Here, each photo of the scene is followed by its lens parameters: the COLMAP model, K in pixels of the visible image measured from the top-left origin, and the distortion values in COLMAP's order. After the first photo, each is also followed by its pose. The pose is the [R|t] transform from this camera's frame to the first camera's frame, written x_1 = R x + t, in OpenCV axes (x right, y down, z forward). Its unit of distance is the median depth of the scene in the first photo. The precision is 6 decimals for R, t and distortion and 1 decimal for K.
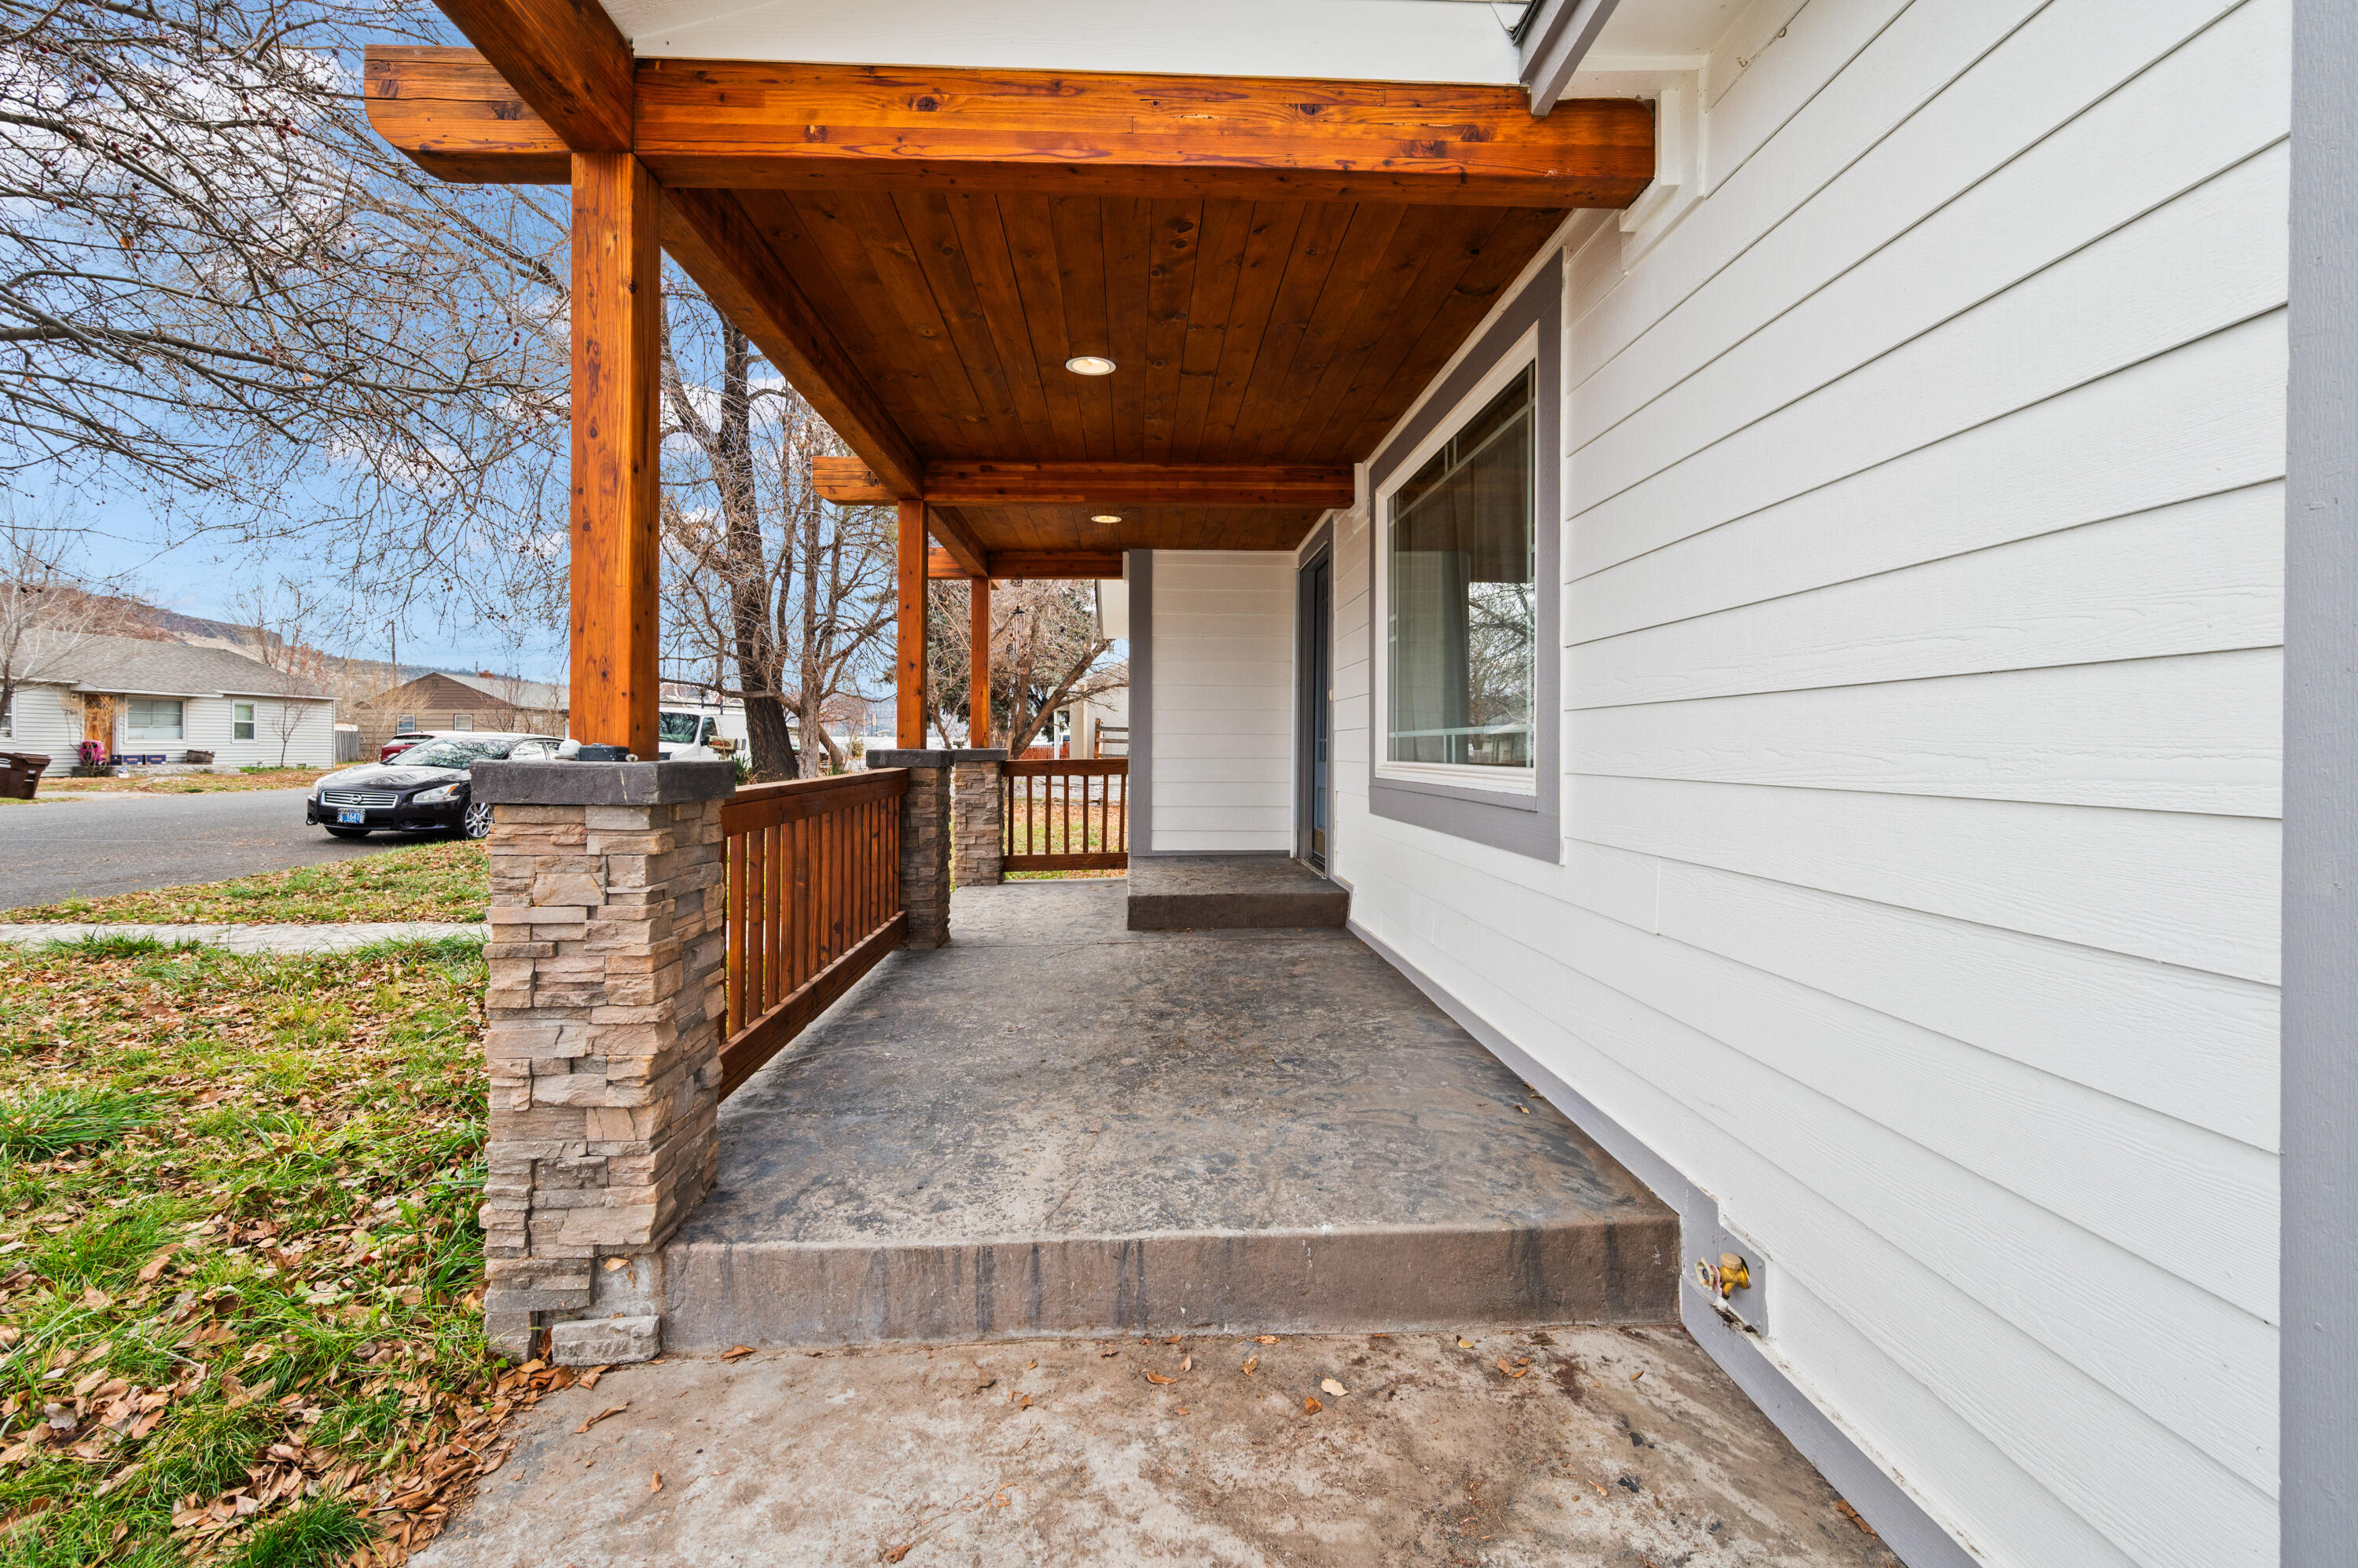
lens RADIAL K [[932.0, 0, 1177.5], [0, 932.0, 759.8], [0, 0, 1]] dist [0.000116, -0.000102]
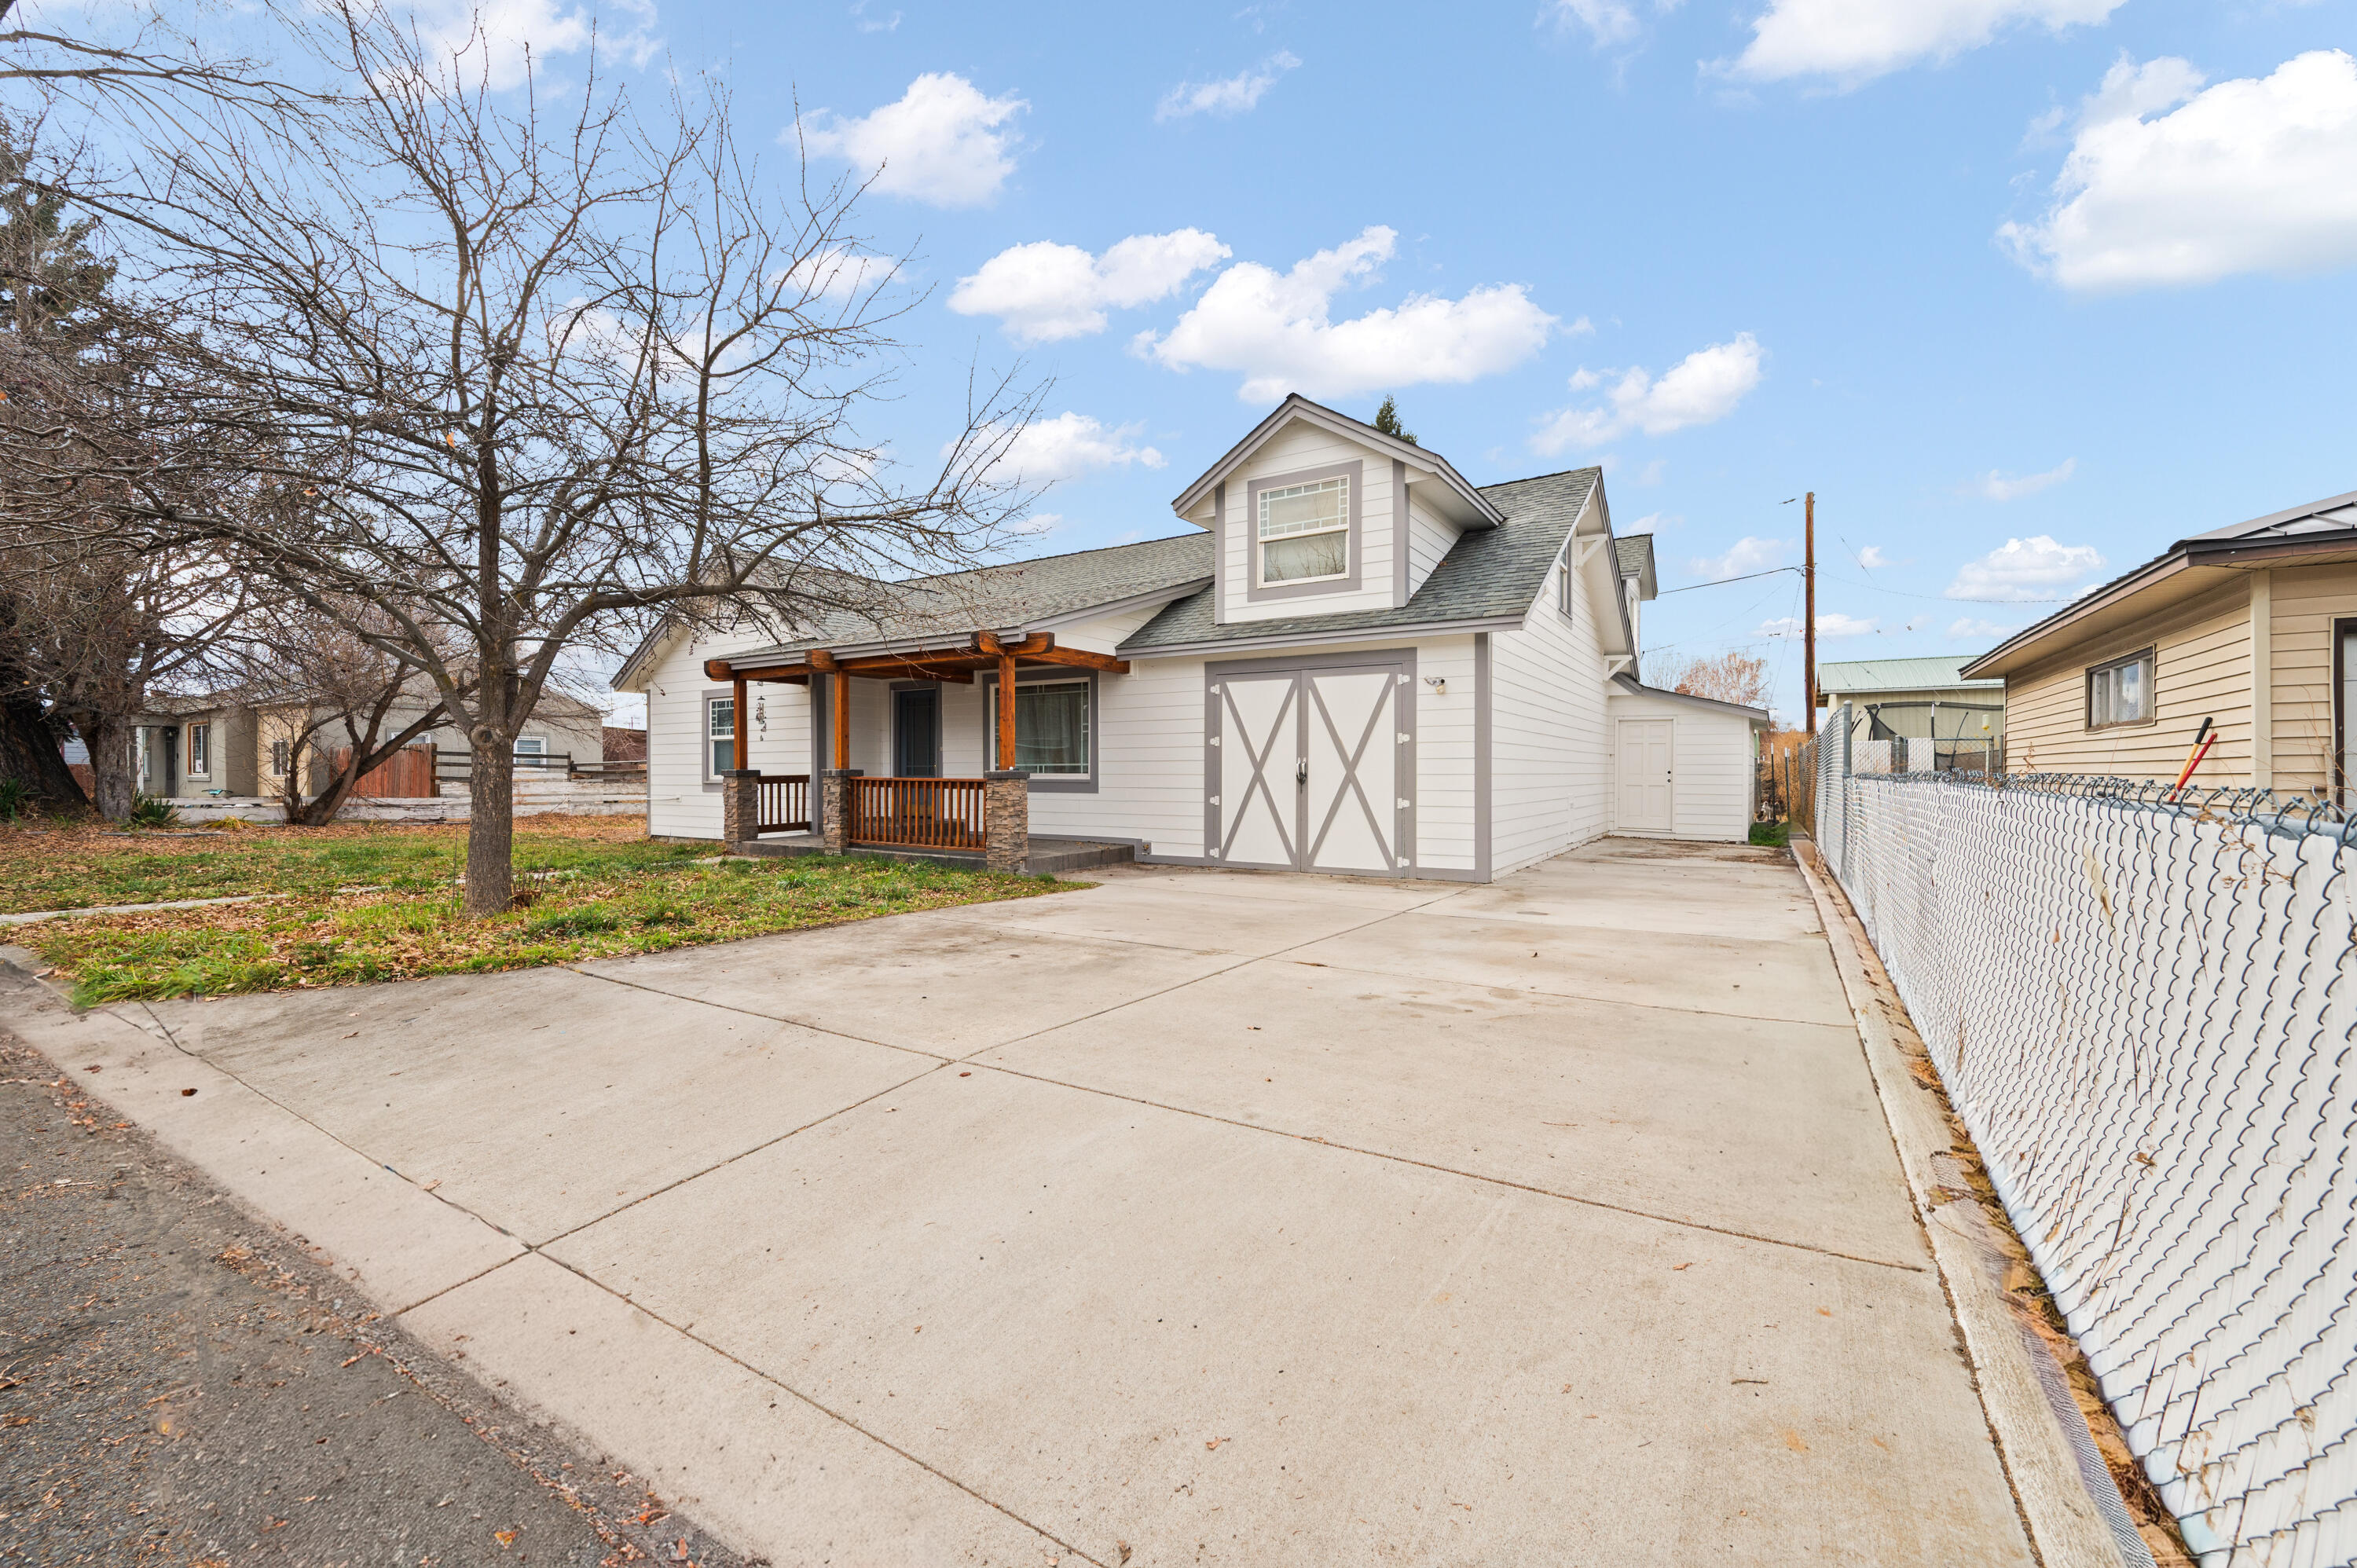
lens RADIAL K [[952.6, 0, 1178.5], [0, 952.6, 784.0], [0, 0, 1]] dist [-0.002134, -0.000450]
pose [[0.568415, -0.006754, 0.822714, -3.121752], [0.009759, 0.999951, 0.001467, 0.056392], [-0.822684, 0.007195, 0.568454, -1.968305]]
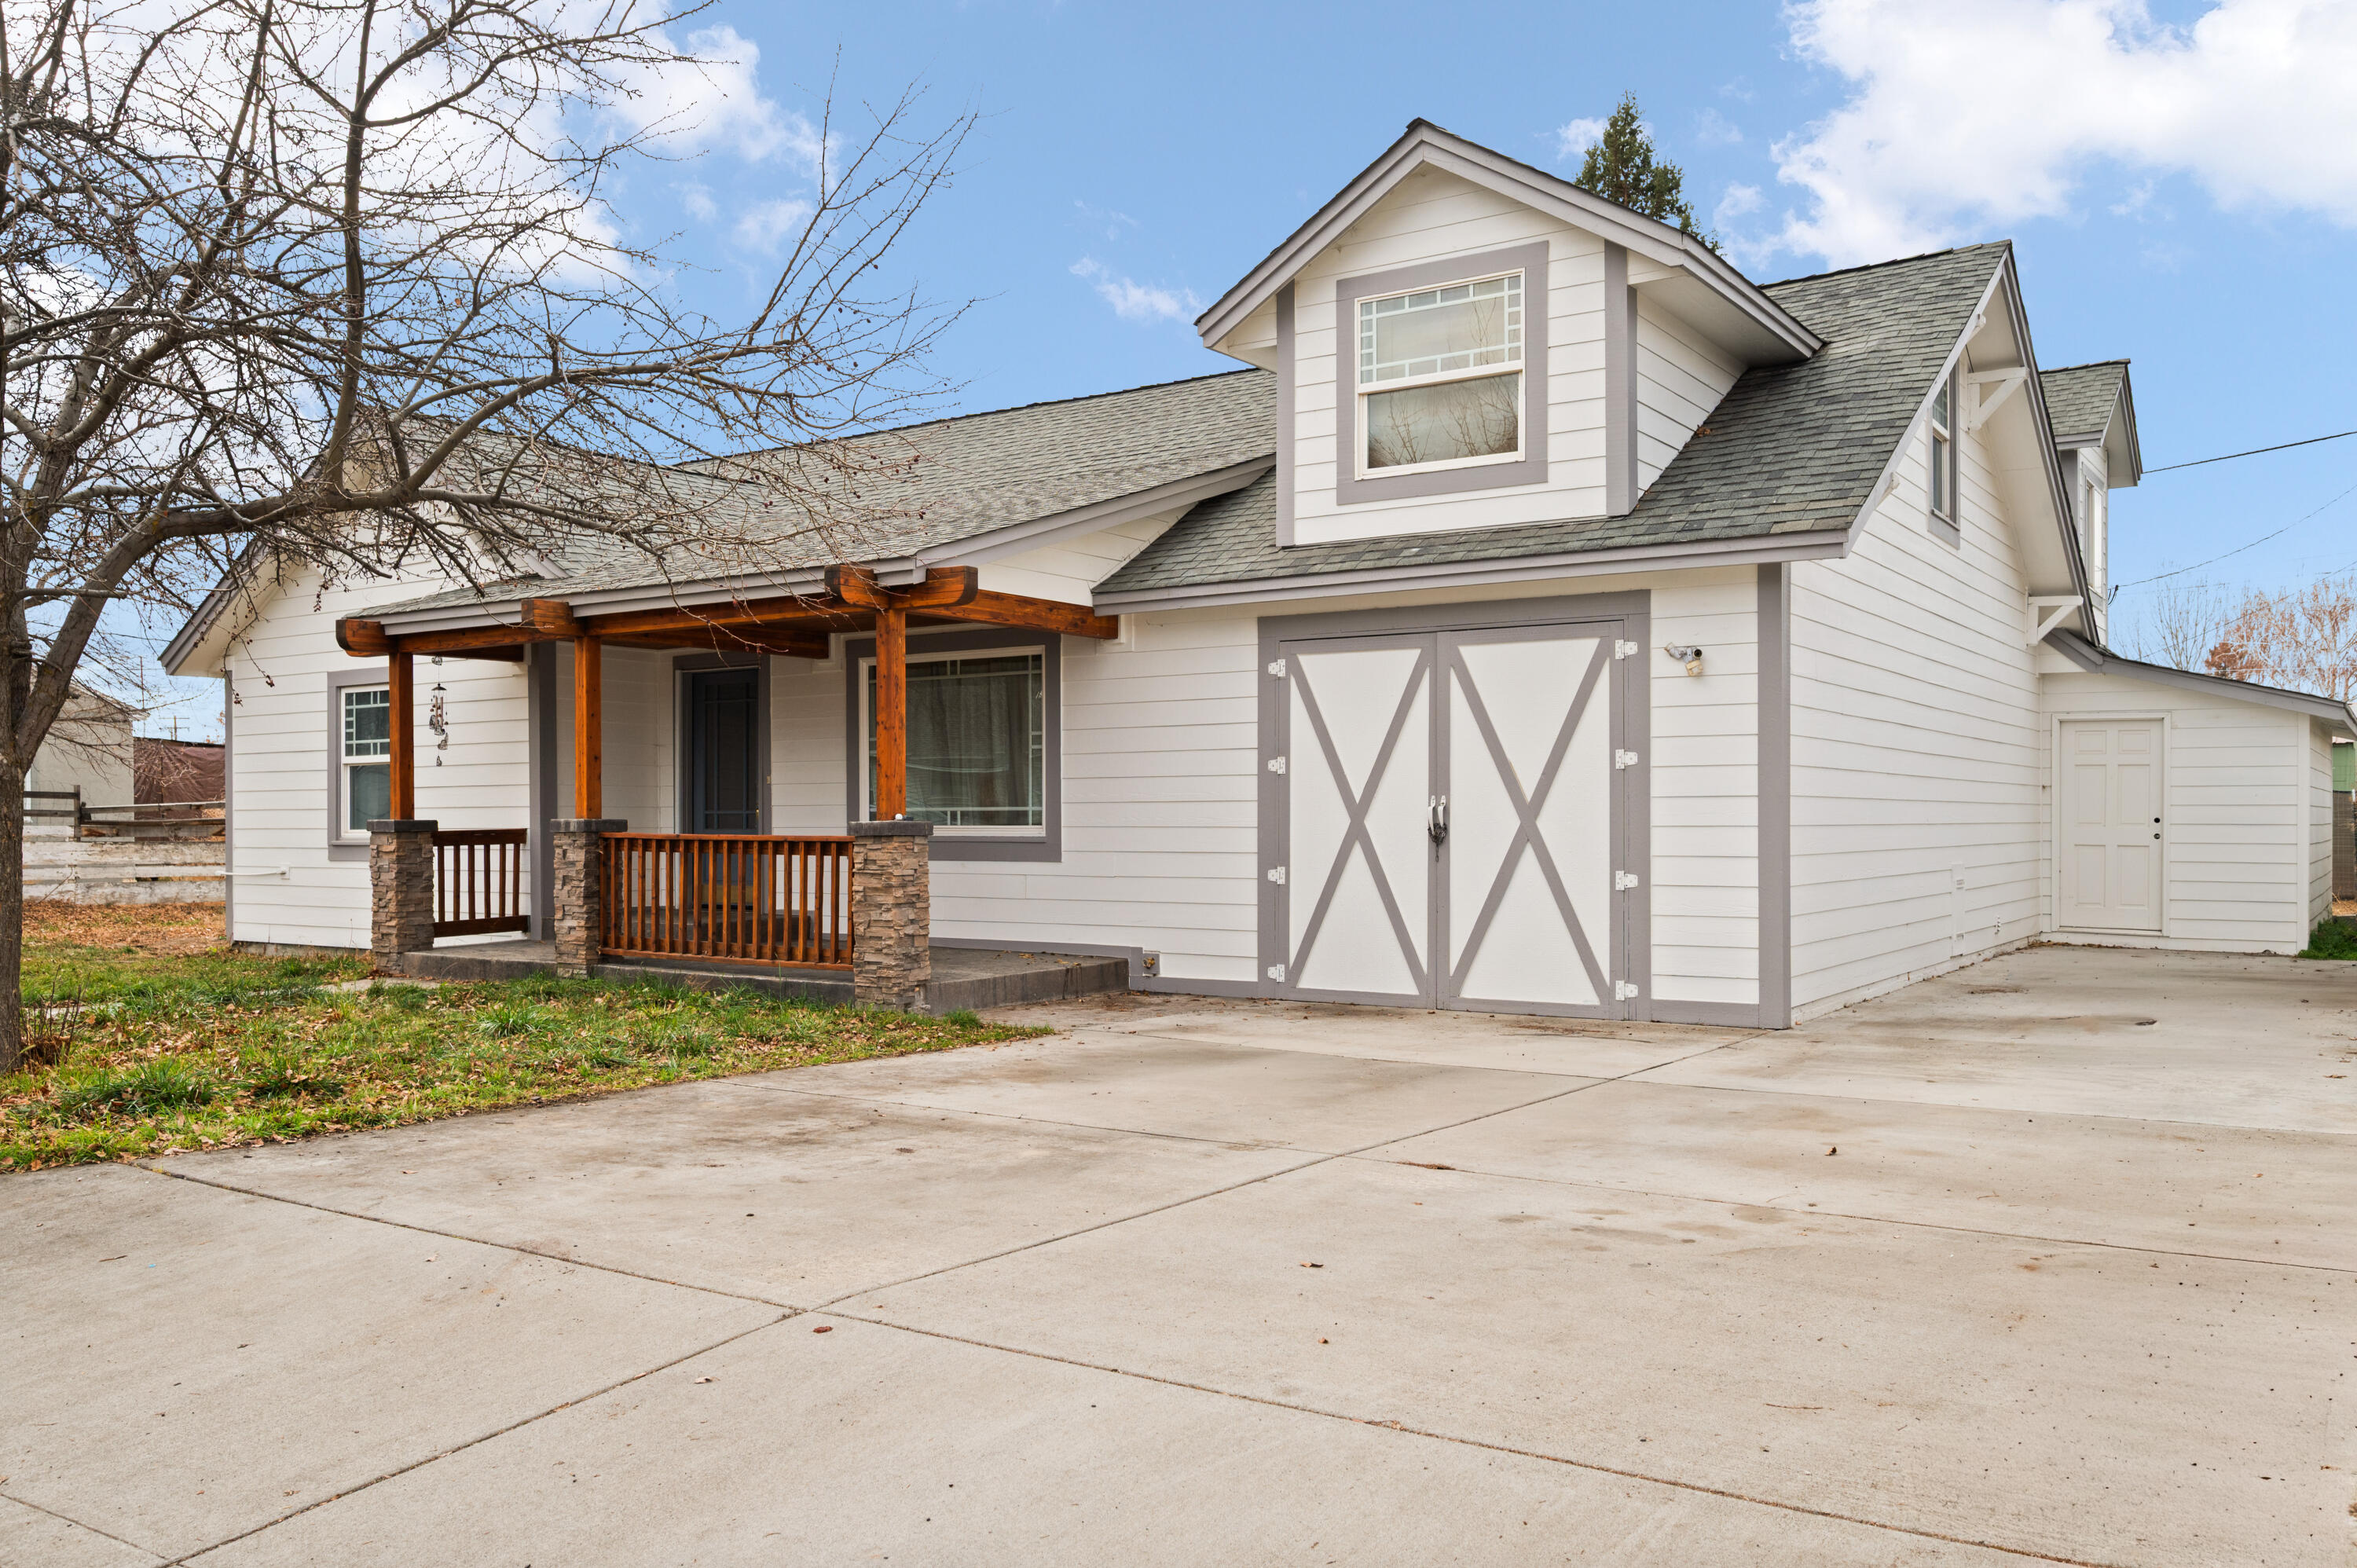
lens RADIAL K [[1870.5, 0, 1168.2], [0, 1870.5, 840.4], [0, 0, 1]] dist [-0.005775, 0.002448]
pose [[0.593804, -0.006797, 0.804581, -3.281348], [0.011648, 0.999932, -0.000149, 0.051505], [-0.804525, 0.009461, 0.593843, -2.127981]]
